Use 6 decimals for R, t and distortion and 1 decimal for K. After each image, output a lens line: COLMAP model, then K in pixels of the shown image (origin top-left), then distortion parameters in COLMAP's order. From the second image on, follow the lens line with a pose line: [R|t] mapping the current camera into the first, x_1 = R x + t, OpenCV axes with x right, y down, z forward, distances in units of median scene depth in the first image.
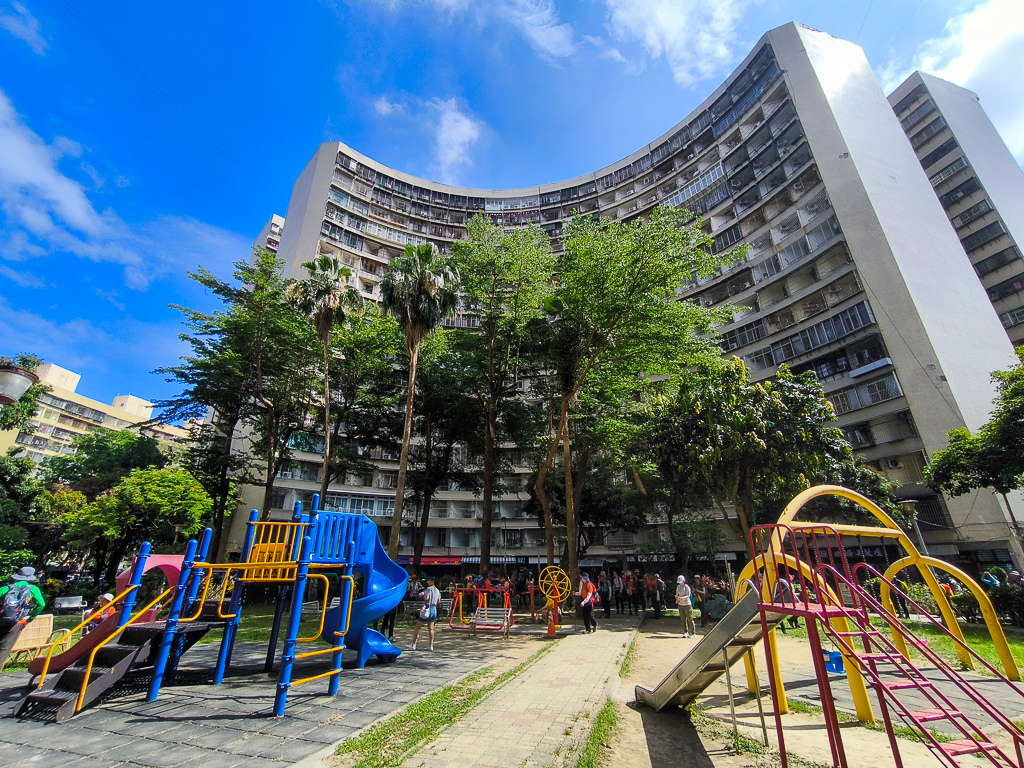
lens RADIAL K [[442.4, 0, 510.0], [0, 442.4, 385.8], [0, 0, 1]] dist [-0.014523, 0.013300]
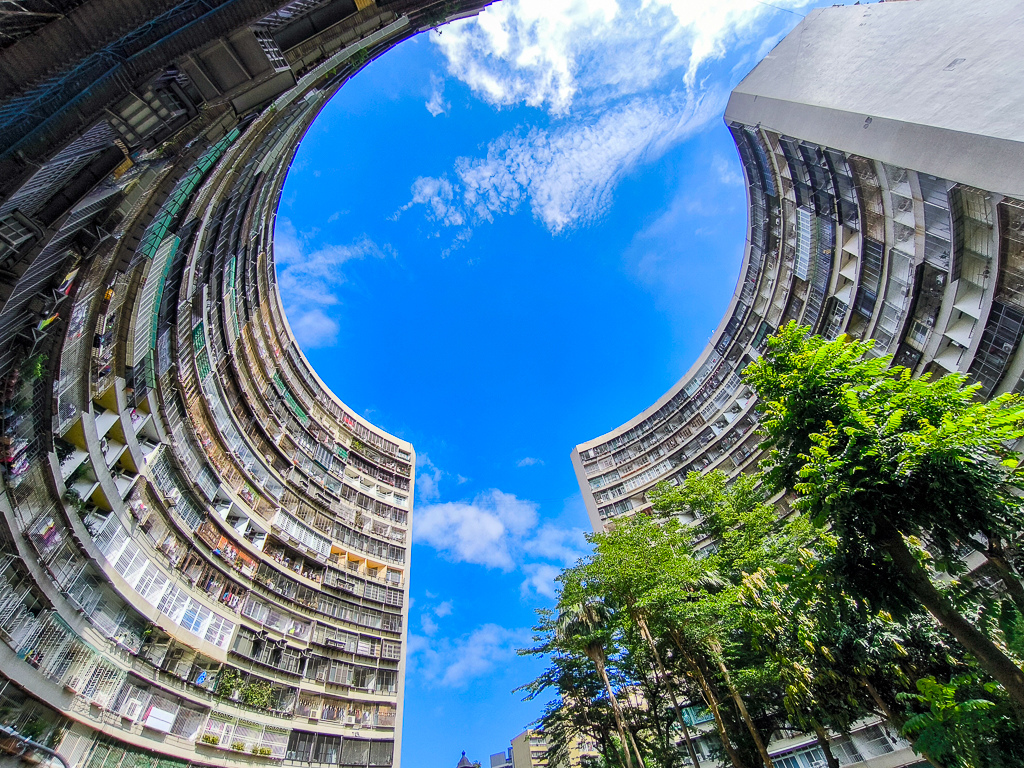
lens RADIAL K [[442.4, 0, 510.0], [0, 442.4, 385.8], [0, 0, 1]] dist [-0.014523, 0.013300]
pose [[0.463258, -0.731586, -0.500174, 0.324574], [0.462821, 0.681026, -0.567450, -0.012218], [0.755770, 0.031385, 0.654084, -0.030298]]
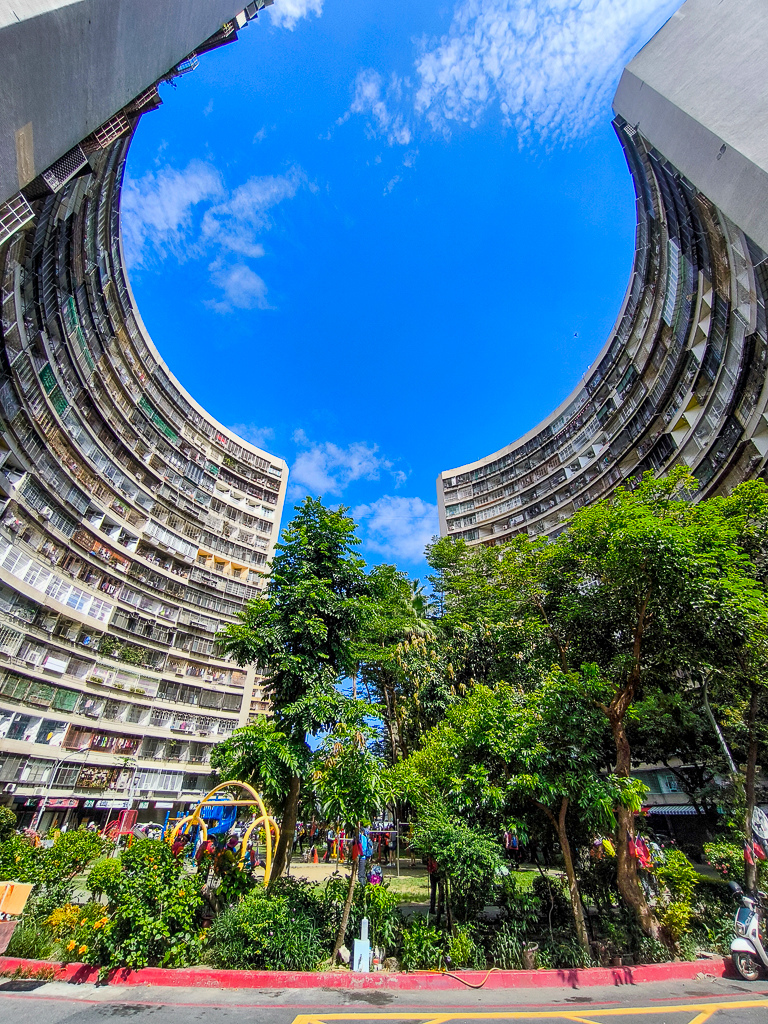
lens RADIAL K [[442.4, 0, 378.3], [0, 442.4, 511.3], [0, 0, 1]] dist [-0.014523, 0.013300]
pose [[0.421304, -0.522023, -0.741617, 0.491493], [0.345741, 0.848426, -0.400794, 0.032206], [0.838431, -0.087551, 0.537930, 0.083438]]
